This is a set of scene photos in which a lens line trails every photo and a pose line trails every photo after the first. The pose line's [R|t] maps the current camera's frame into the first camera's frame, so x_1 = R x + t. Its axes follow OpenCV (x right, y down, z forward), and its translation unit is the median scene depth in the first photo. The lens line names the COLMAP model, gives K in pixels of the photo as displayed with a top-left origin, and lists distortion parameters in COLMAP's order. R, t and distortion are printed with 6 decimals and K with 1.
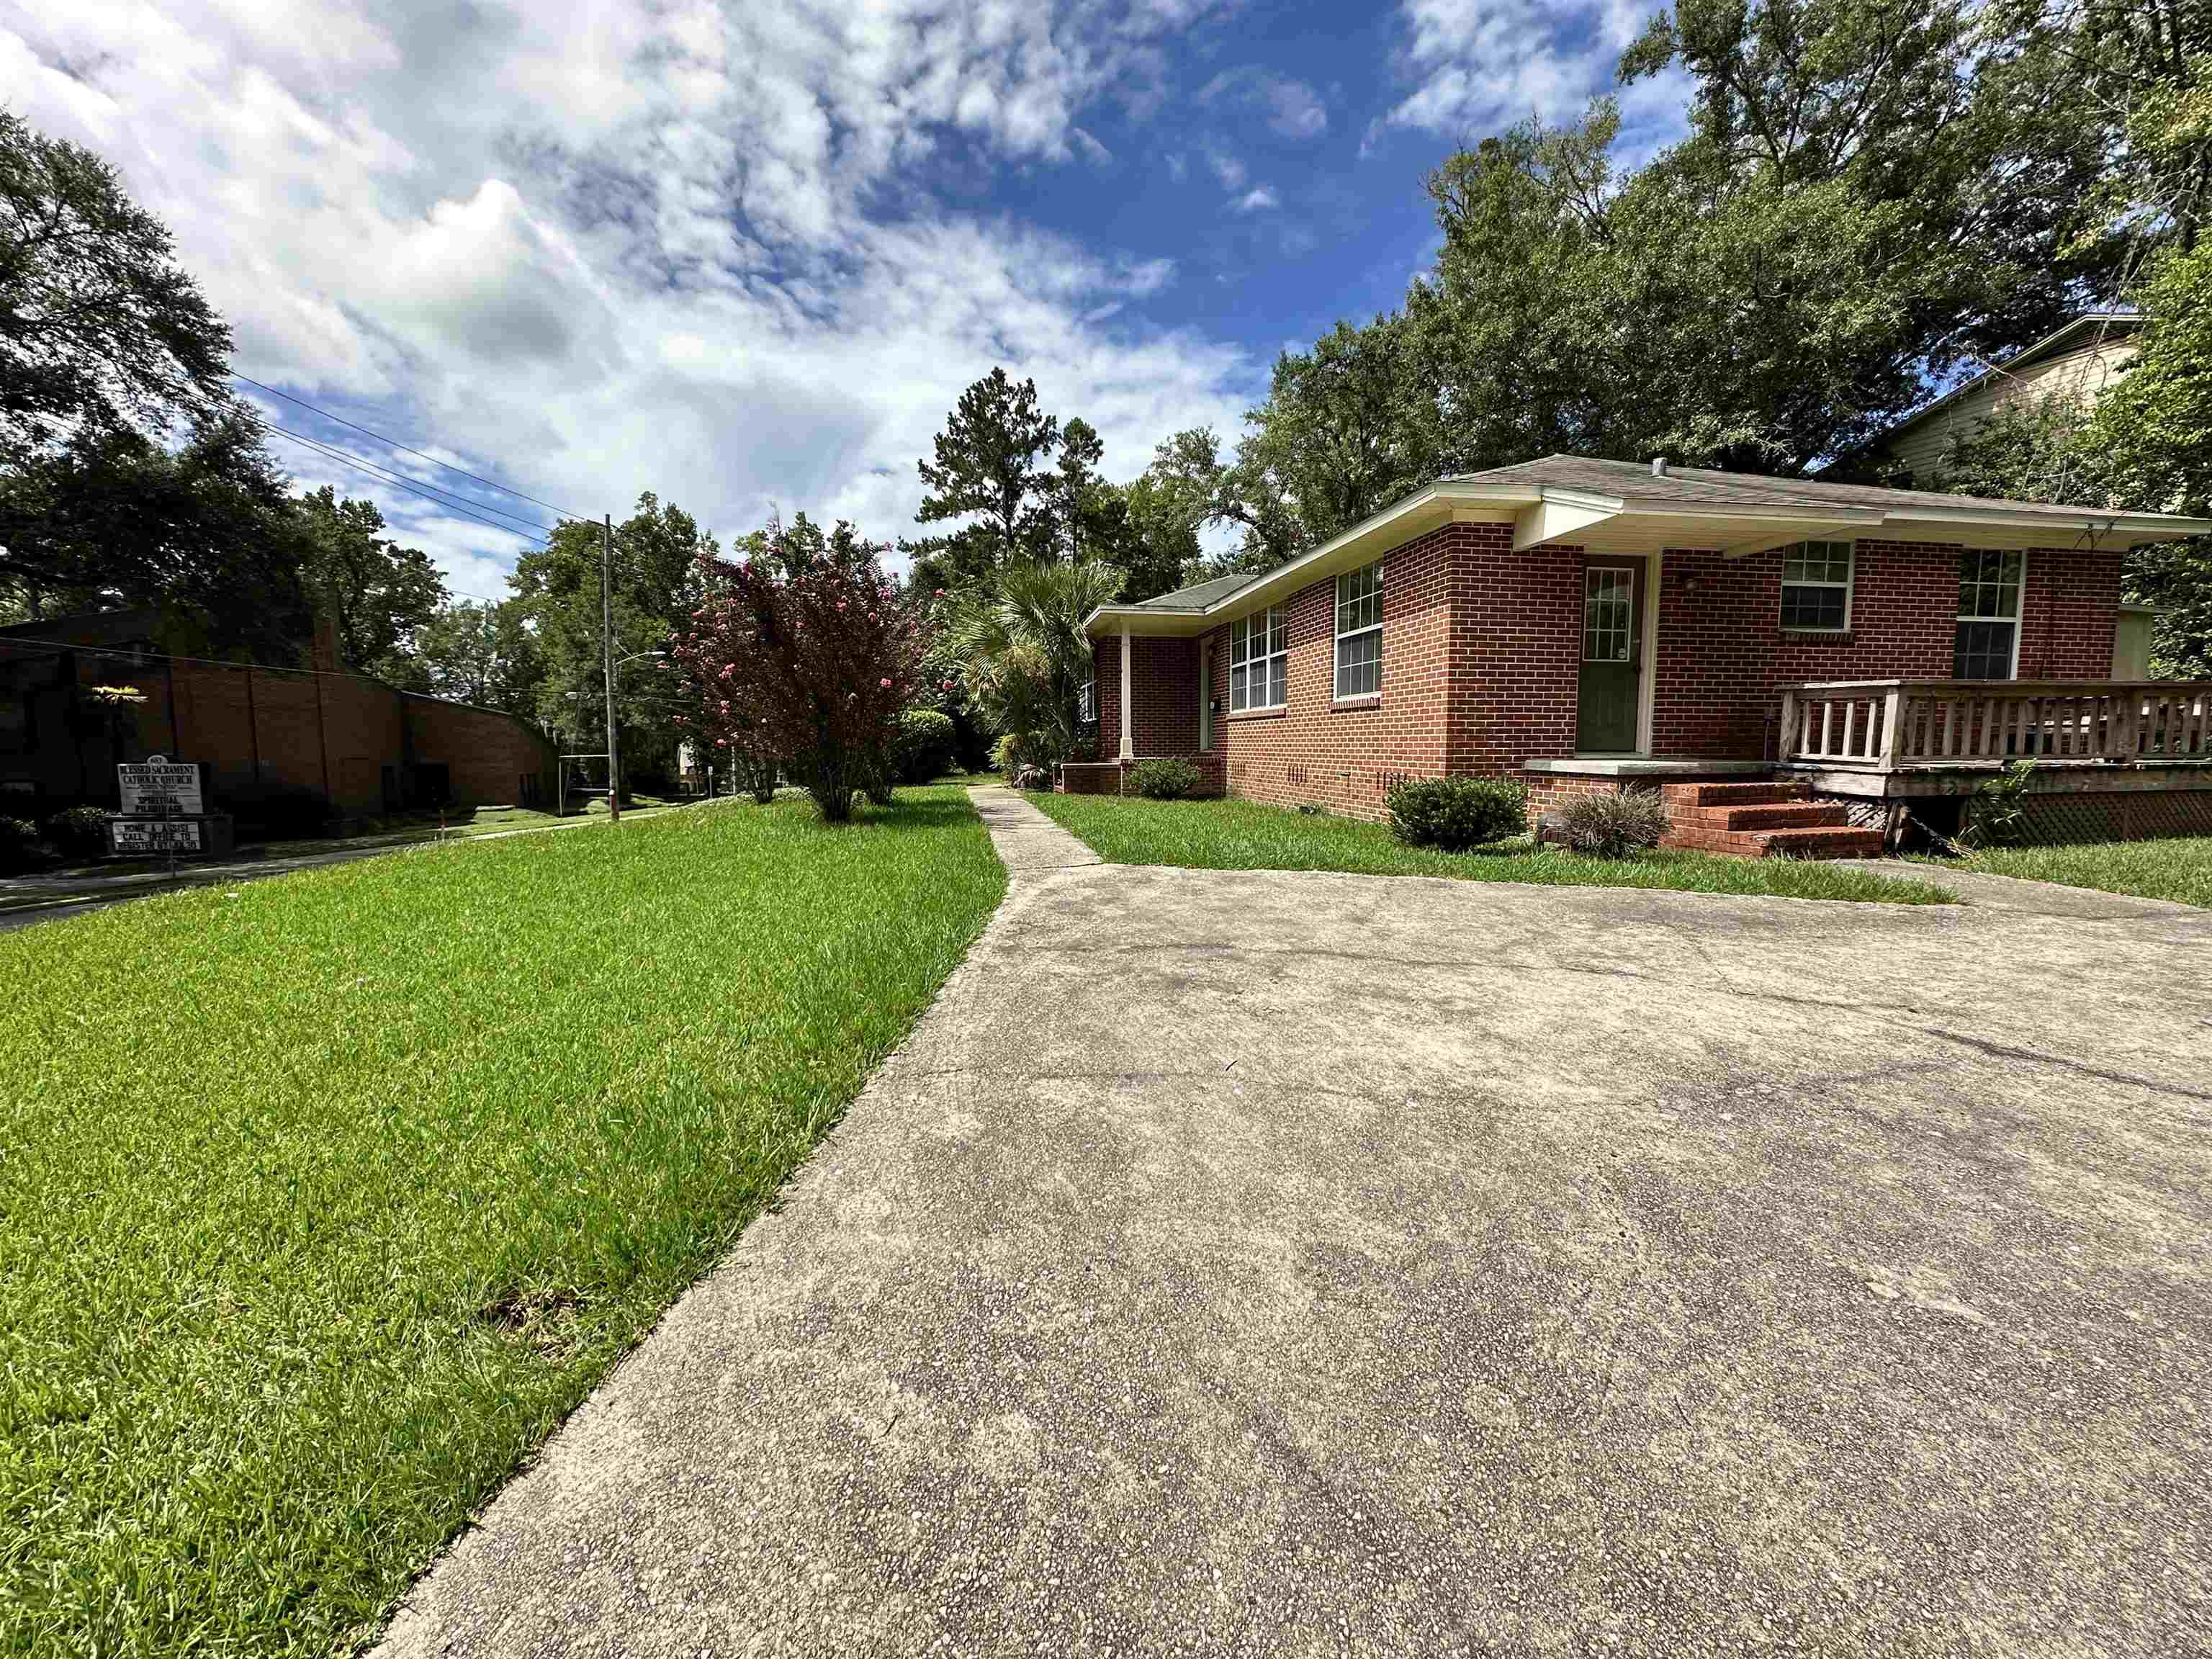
lens RADIAL K [[881.3, 0, 1104.4], [0, 881.3, 829.4], [0, 0, 1]] dist [-0.003359, 0.000339]
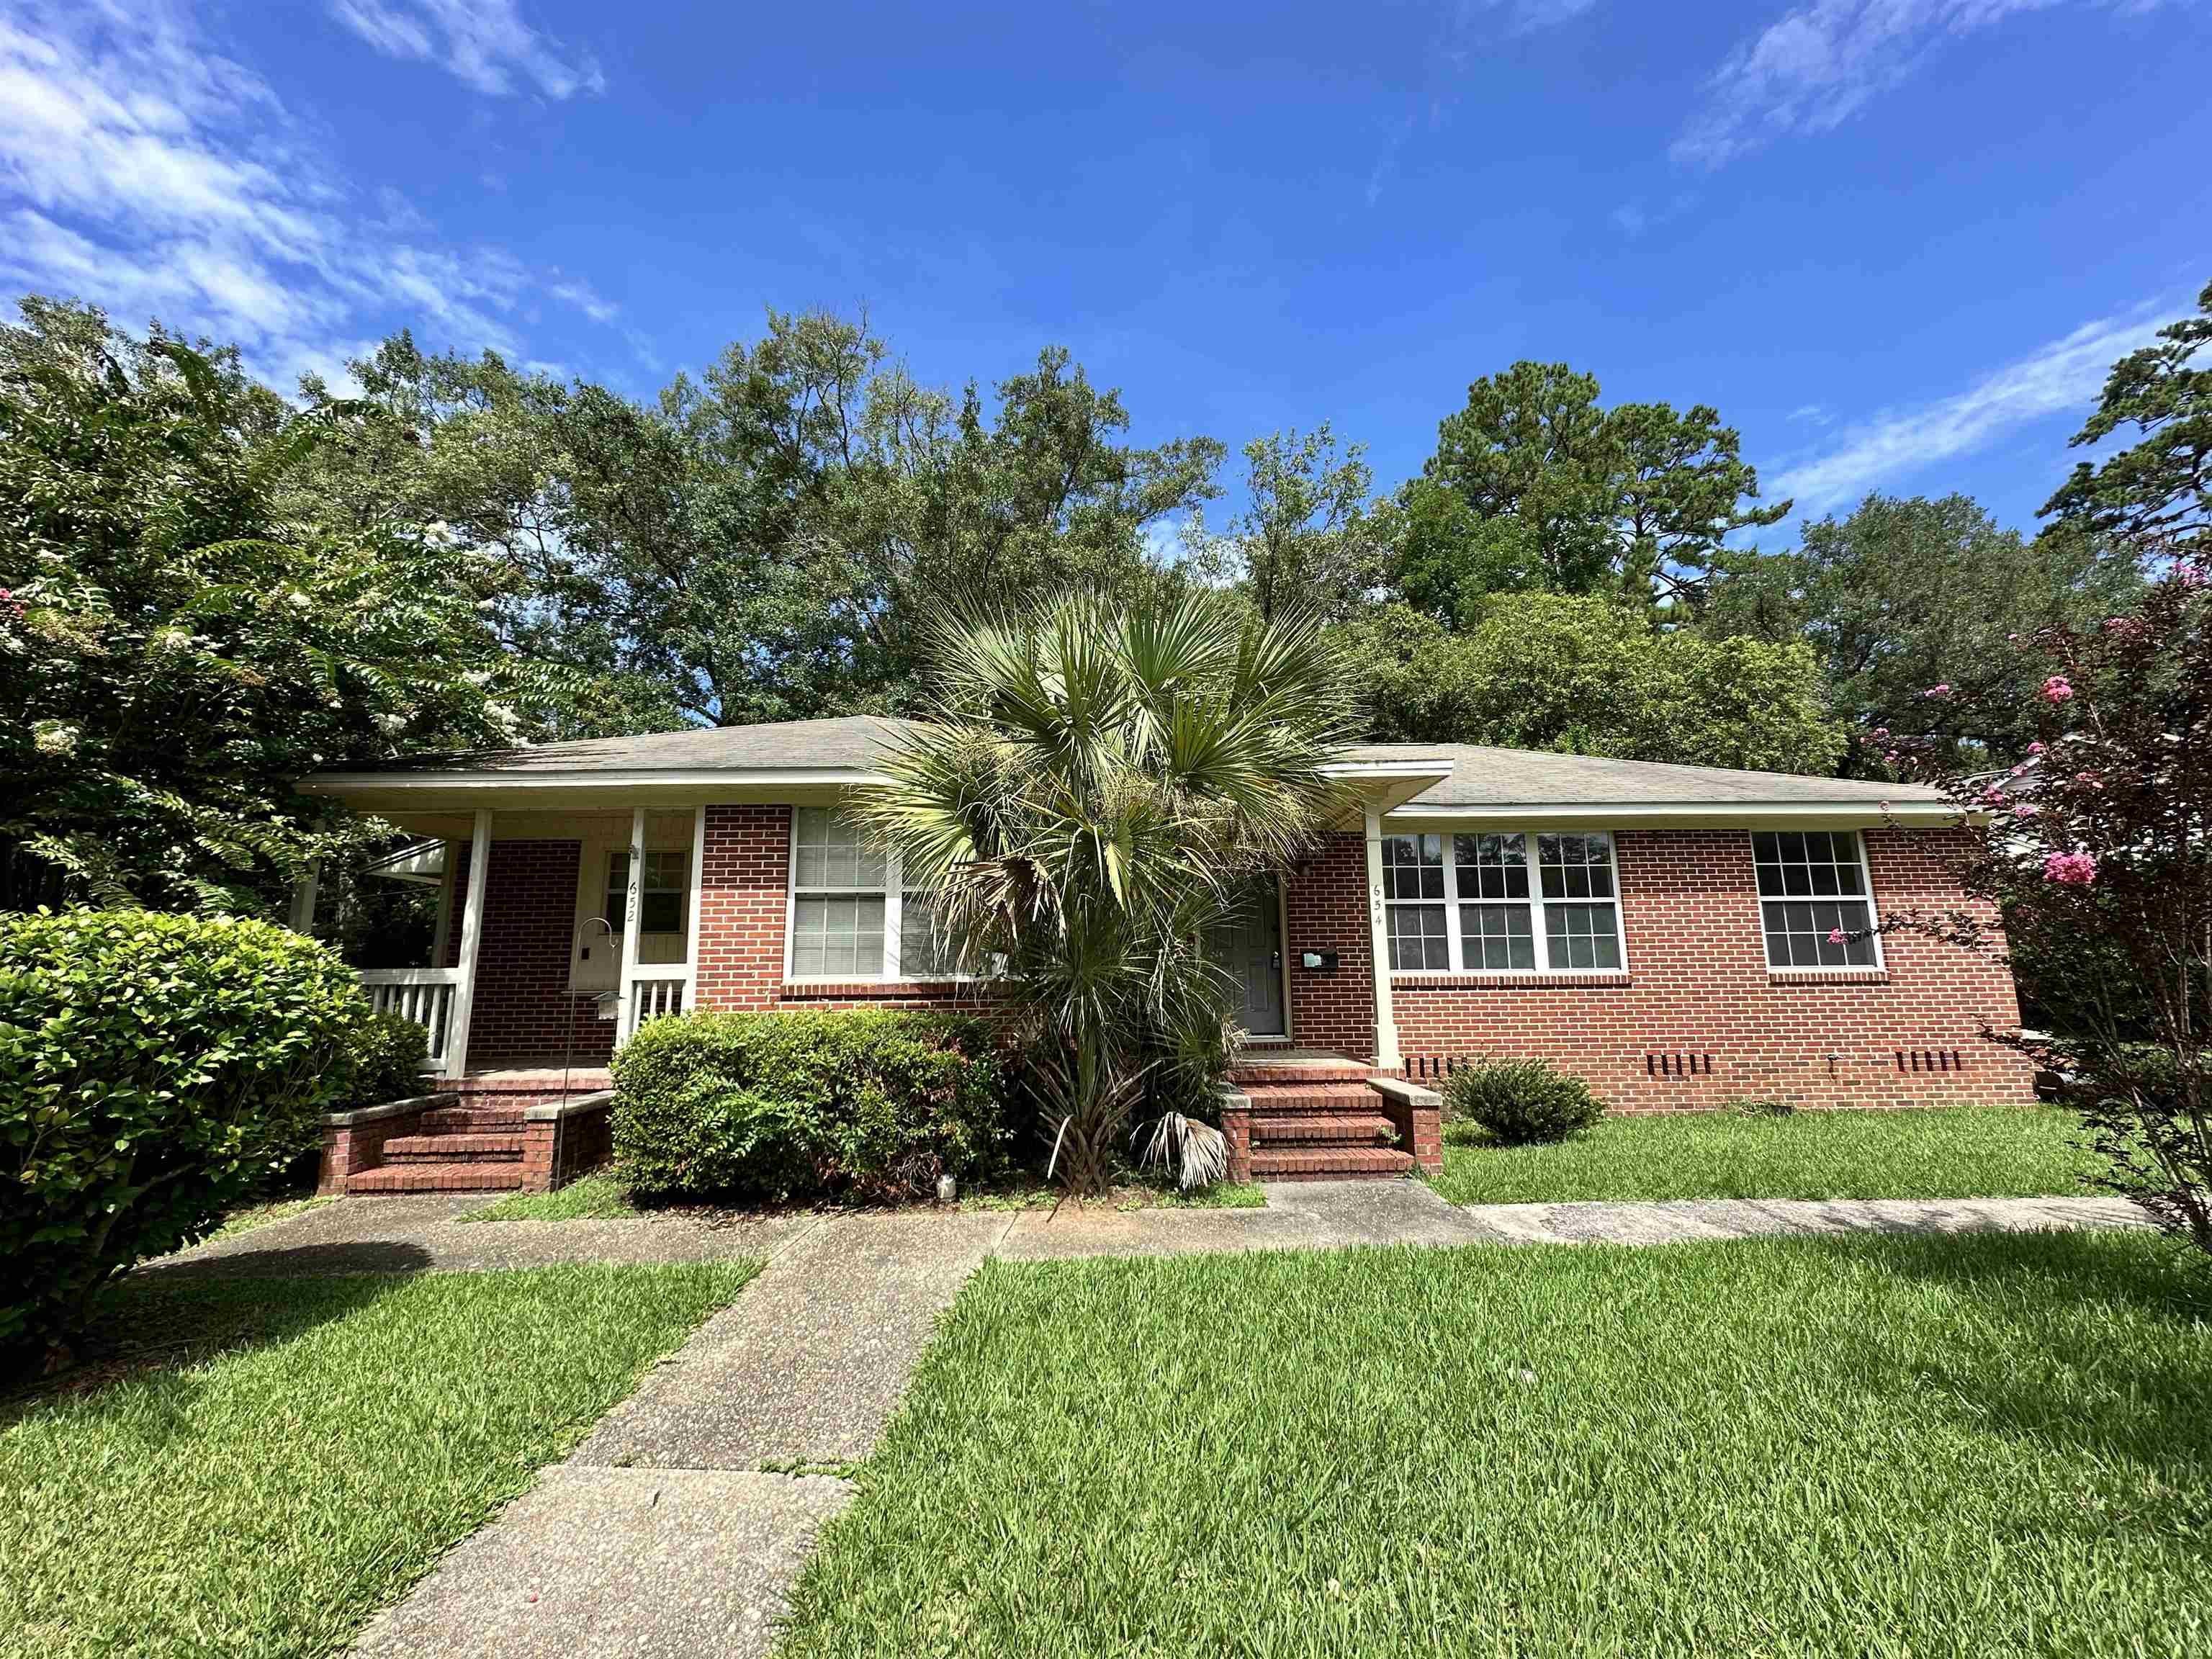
lens RADIAL K [[881.3, 0, 1104.4], [0, 881.3, 829.4], [0, 0, 1]] dist [-0.003359, 0.000339]
pose [[0.153340, 0.169183, 0.973583, -0.775684], [0.102928, 0.977141, -0.186013, -0.210323], [-0.982798, 0.128732, 0.132421, 1.681178]]
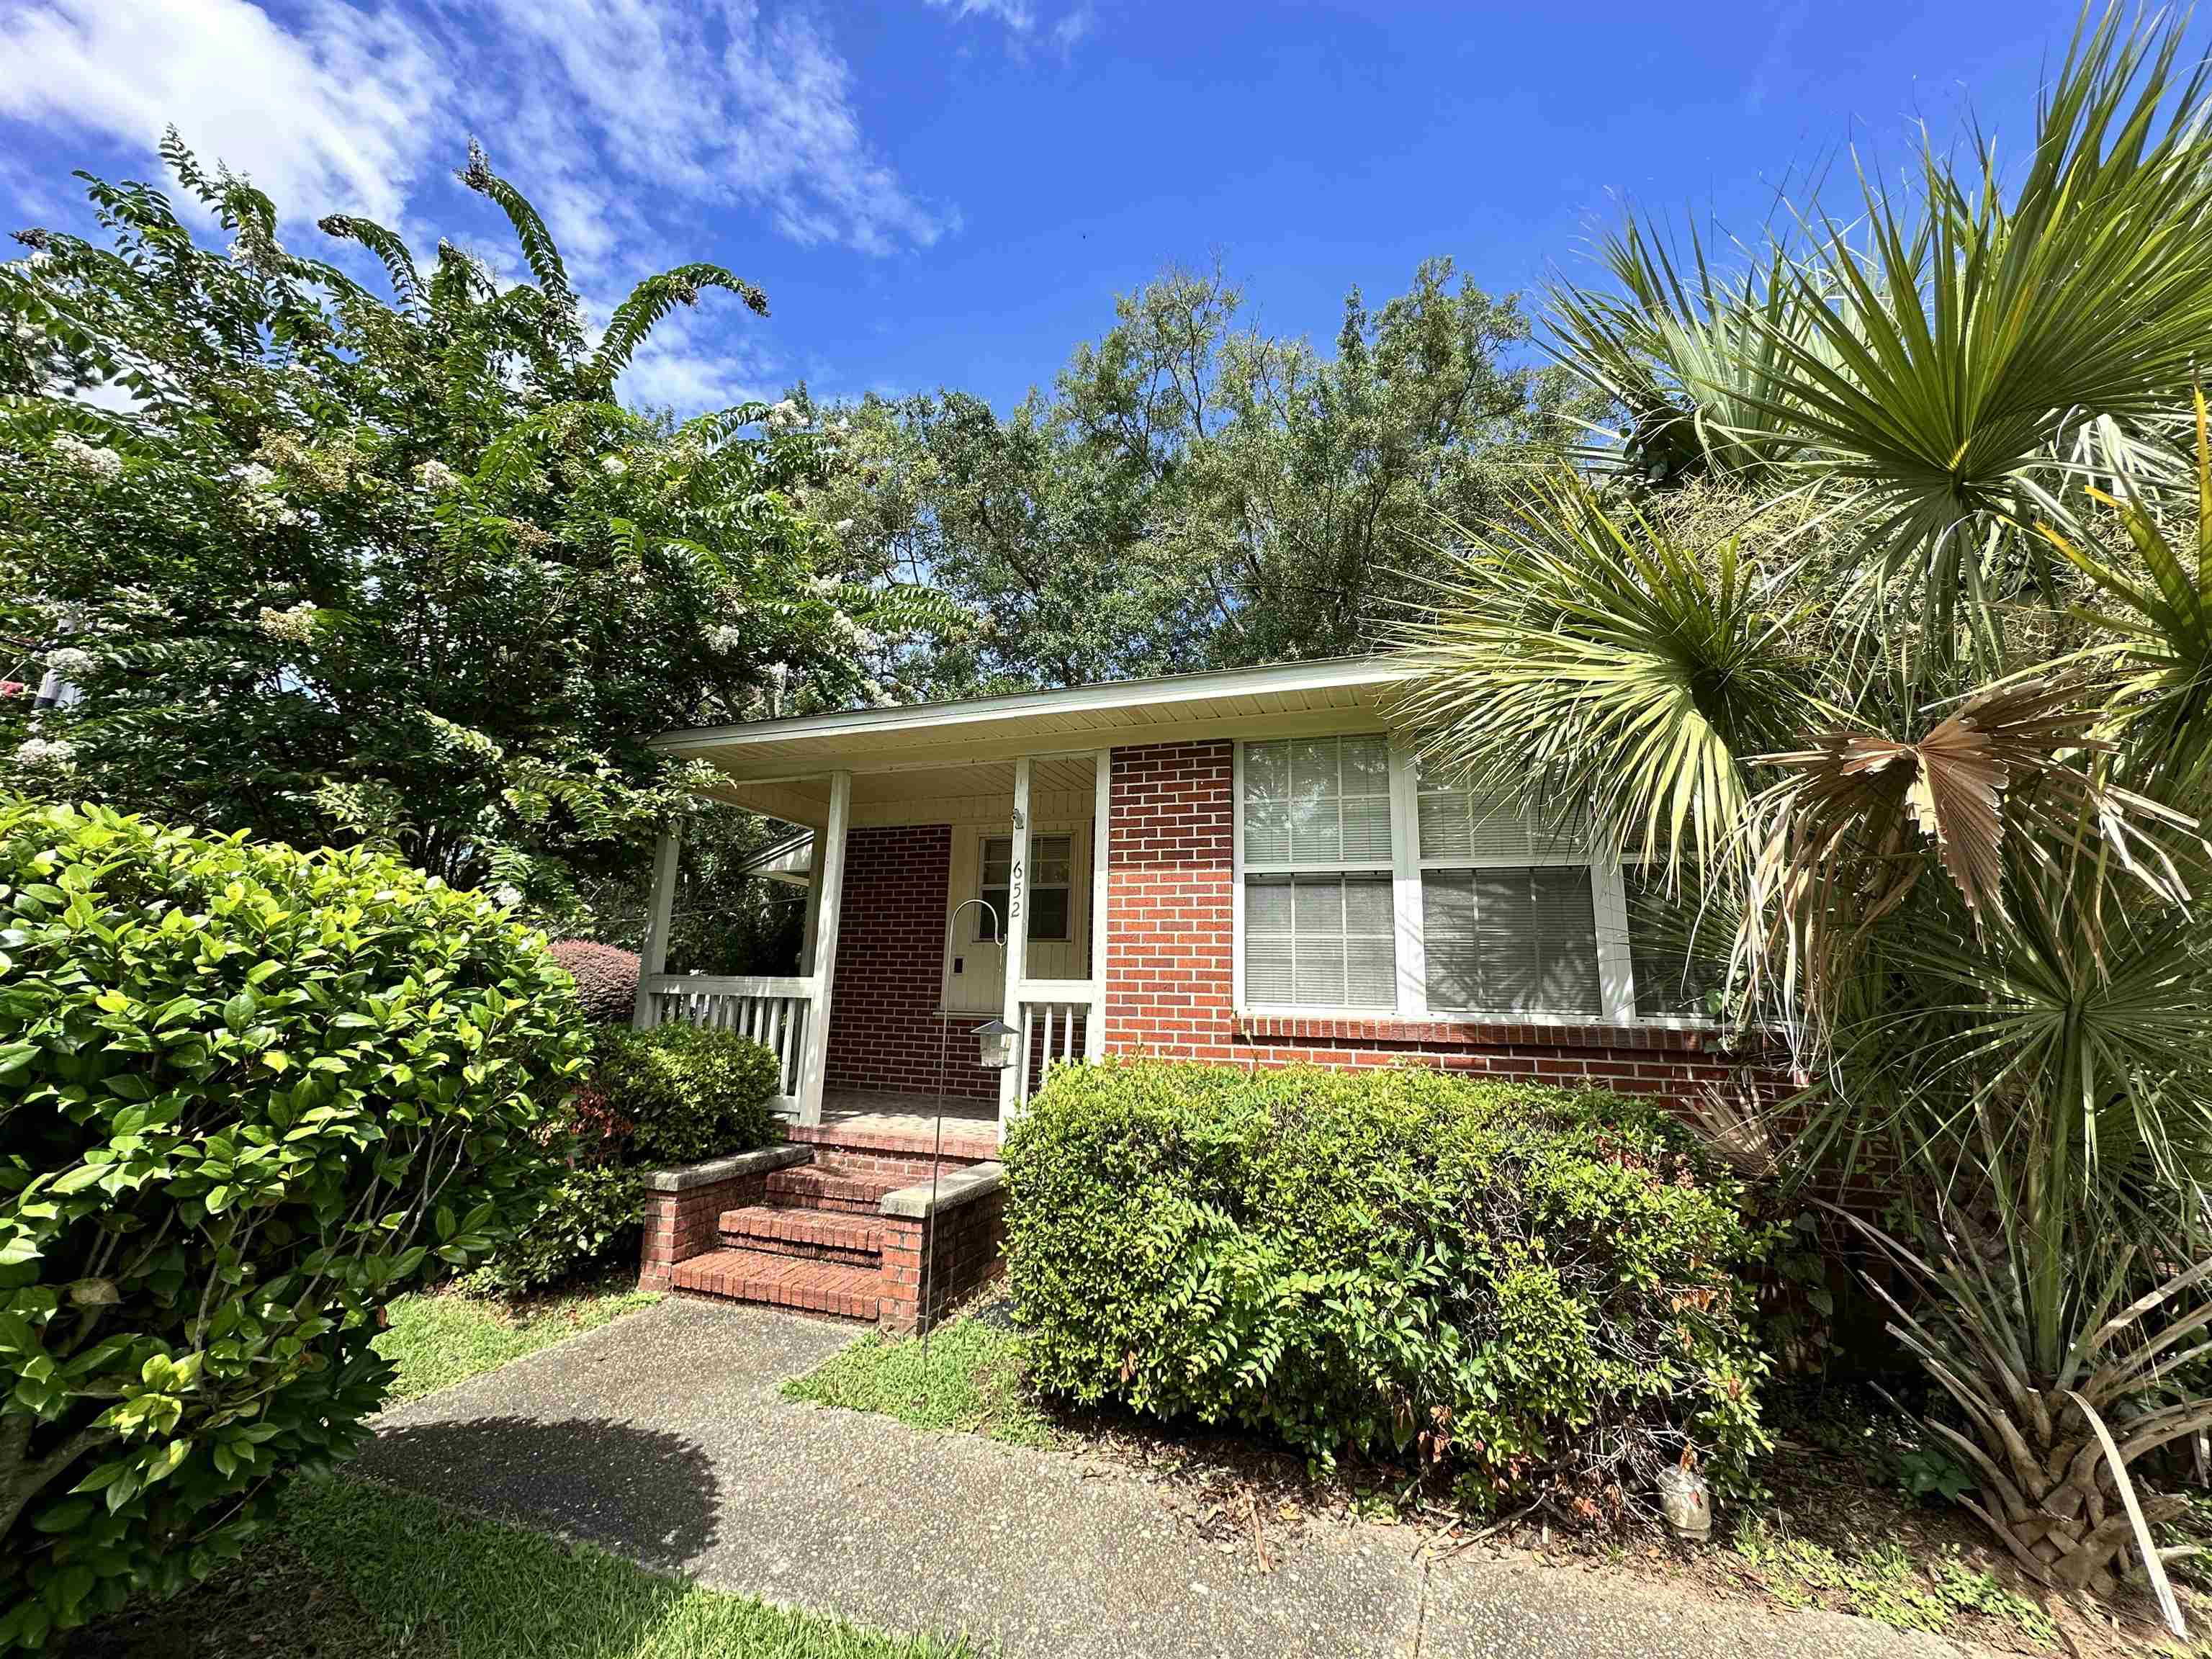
lens RADIAL K [[876.2, 0, 1104.4], [0, 876.2, 831.5], [0, 0, 1]] dist [-0.003469, 0.000495]
pose [[0.493244, 0.188937, 0.849125, -0.514378], [0.050770, 0.968212, -0.244926, -0.234001], [-0.868408, 0.163918, 0.467972, 1.893890]]
